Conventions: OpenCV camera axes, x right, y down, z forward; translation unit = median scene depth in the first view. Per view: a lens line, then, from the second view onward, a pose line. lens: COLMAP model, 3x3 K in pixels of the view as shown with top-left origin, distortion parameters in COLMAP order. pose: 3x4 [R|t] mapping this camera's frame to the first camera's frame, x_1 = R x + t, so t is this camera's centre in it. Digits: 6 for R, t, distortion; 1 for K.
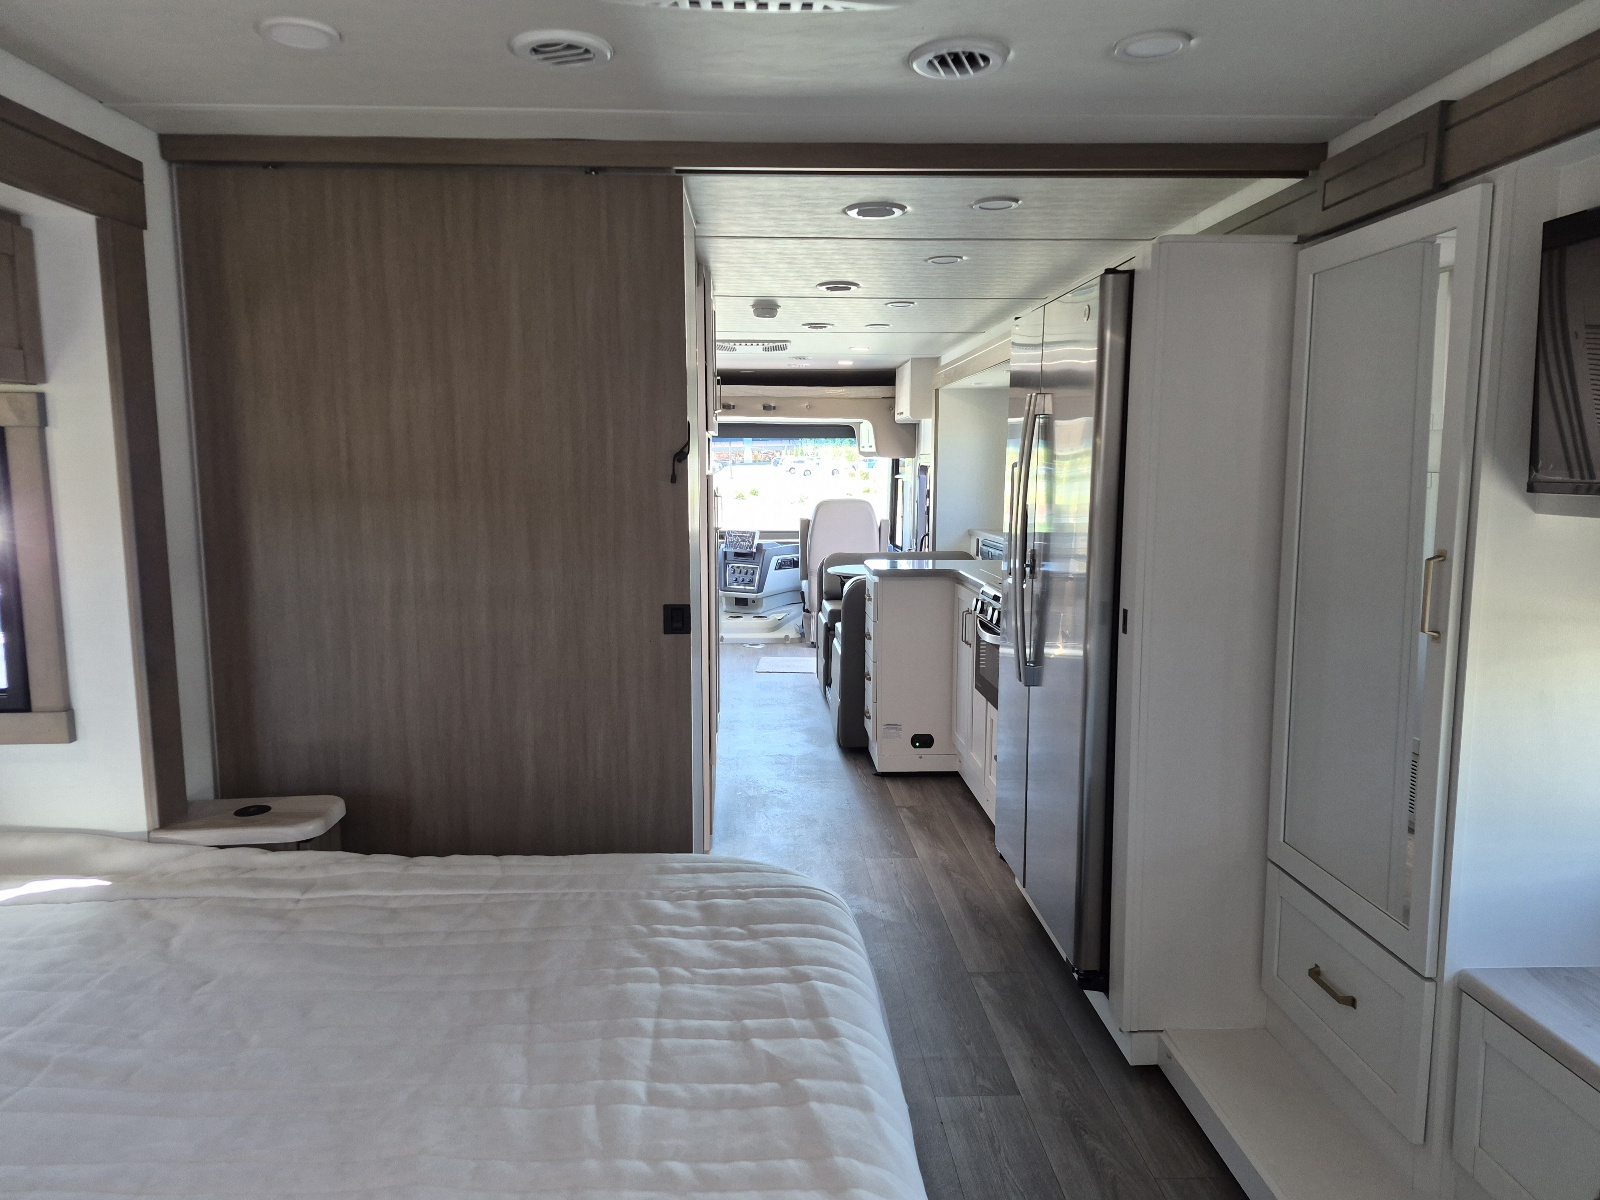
lens RADIAL K [[1117.1, 0, 784.9], [0, 1117.1, 590.4], [0, 0, 1]] dist [0.084525, -0.093066]
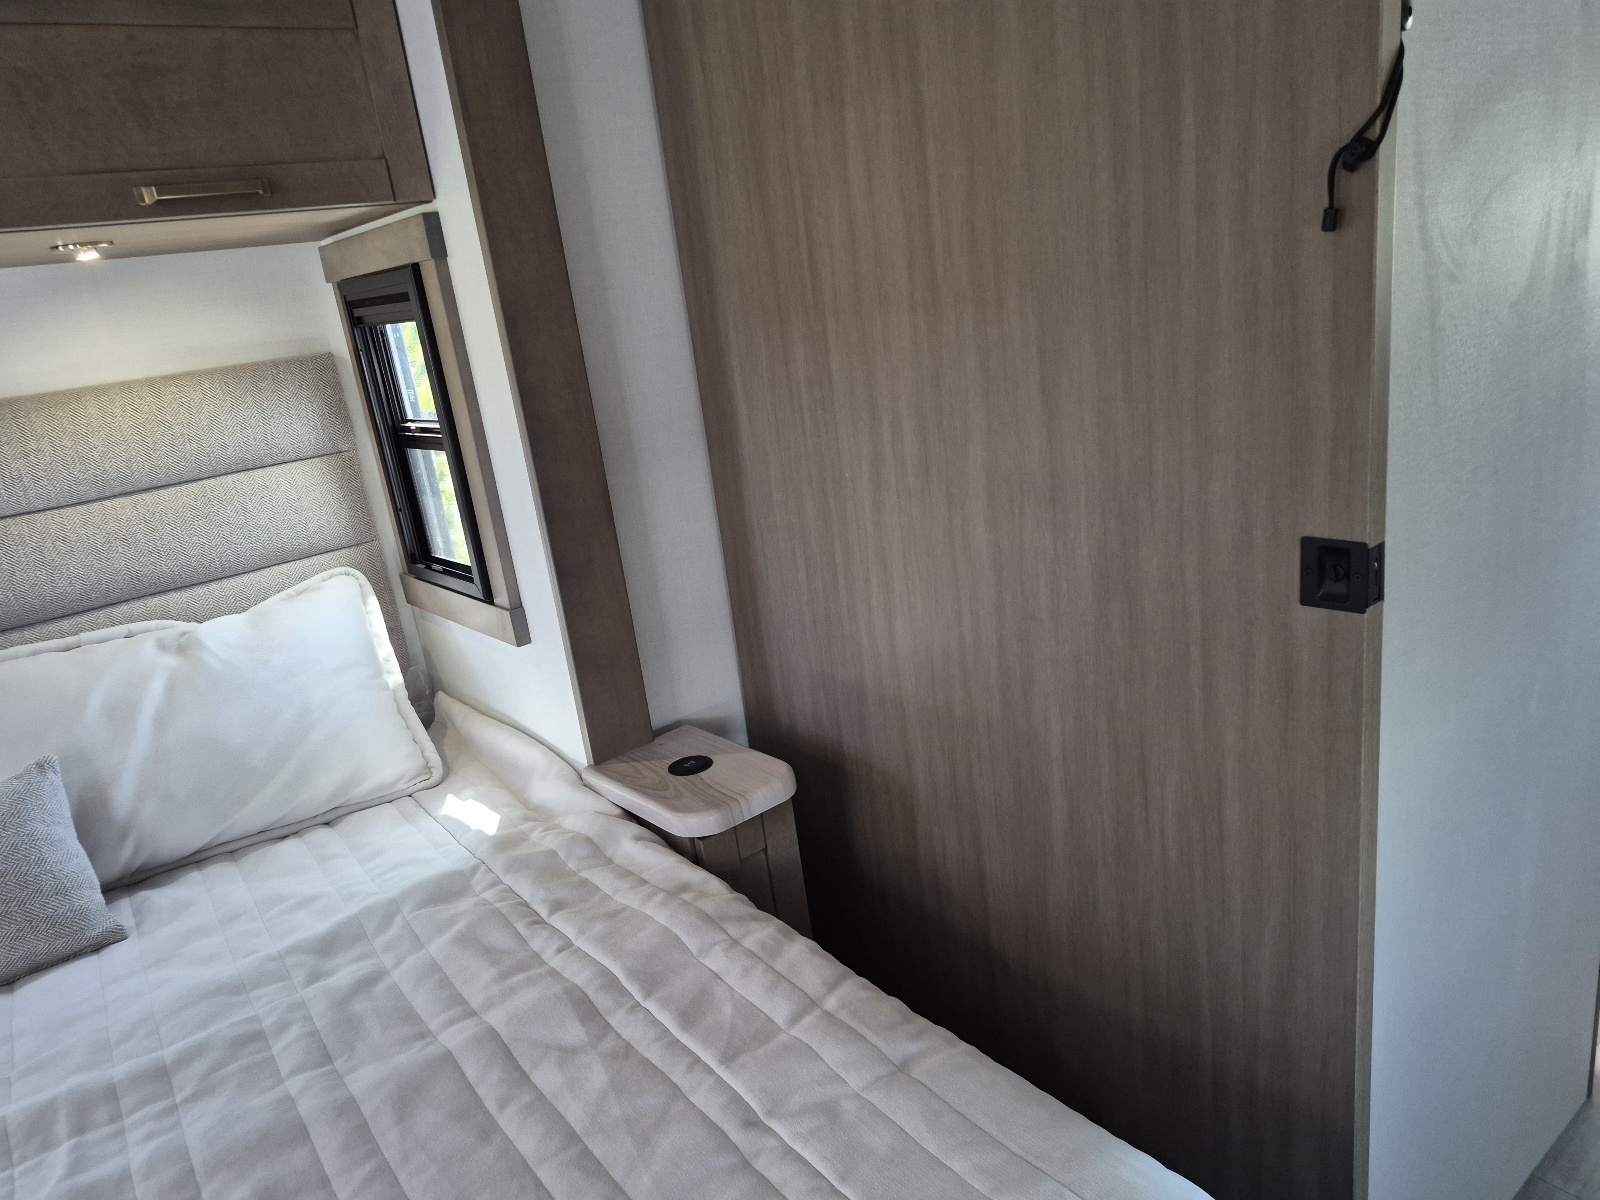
lens RADIAL K [[1068.8, 0, 800.0], [0, 1068.8, 600.0], [0, 0, 1]] dist [0.081915, -0.143216]
pose [[0.578484, 0.160606, -0.799726, 0.110597], [0.023103, 0.976805, 0.212880, -0.055038], [0.815367, -0.141623, 0.561356, 0.626199]]
